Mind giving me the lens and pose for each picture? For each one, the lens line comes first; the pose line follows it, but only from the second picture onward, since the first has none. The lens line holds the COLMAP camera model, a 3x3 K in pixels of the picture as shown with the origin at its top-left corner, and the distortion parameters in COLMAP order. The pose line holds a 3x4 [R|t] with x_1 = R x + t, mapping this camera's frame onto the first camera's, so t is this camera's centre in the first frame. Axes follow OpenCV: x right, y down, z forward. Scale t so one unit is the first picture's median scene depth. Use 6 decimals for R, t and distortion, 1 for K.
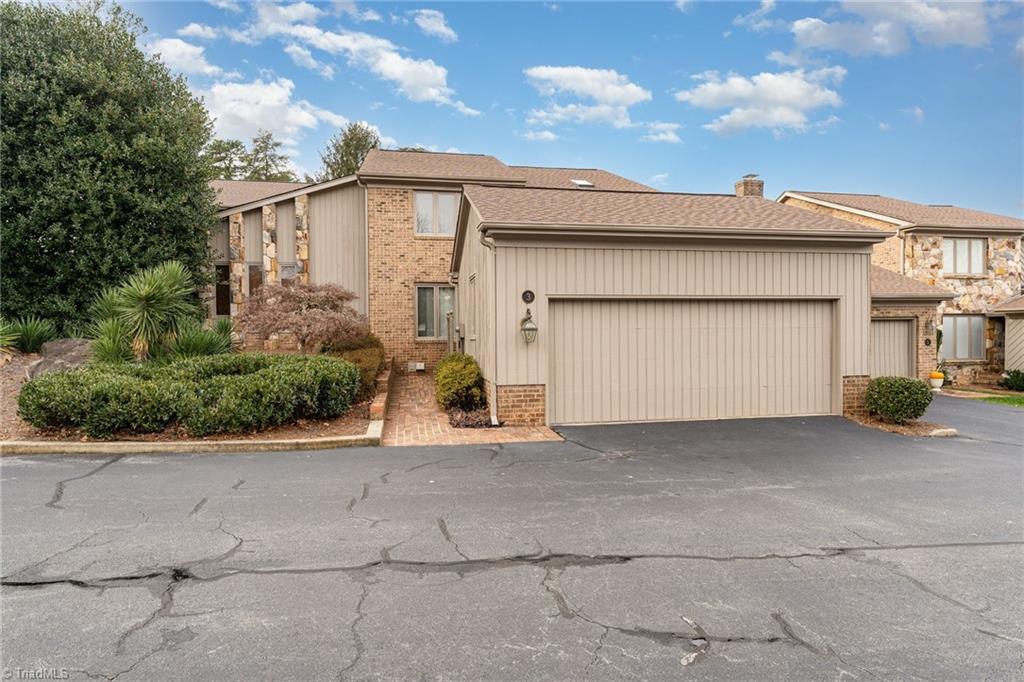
lens RADIAL K [[563.8, 0, 512.6], [0, 563.8, 341.8], [0, 0, 1]] dist [0.004023, 0.000433]
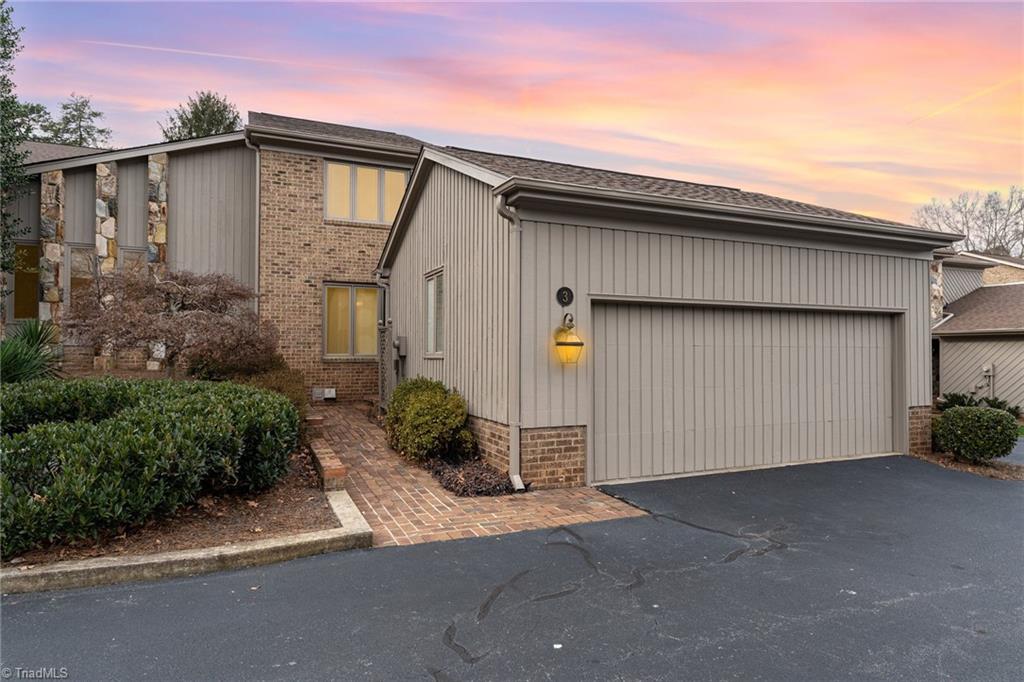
lens RADIAL K [[594.4, 0, 510.9], [0, 594.4, 340.6], [0, 0, 1]] dist [0.003043, -0.001218]
pose [[0.973575, 0.015051, 0.227873, -0.178087], [-0.007251, 0.999360, -0.035025, -0.000985], [-0.228254, 0.032447, 0.973061, 0.285833]]
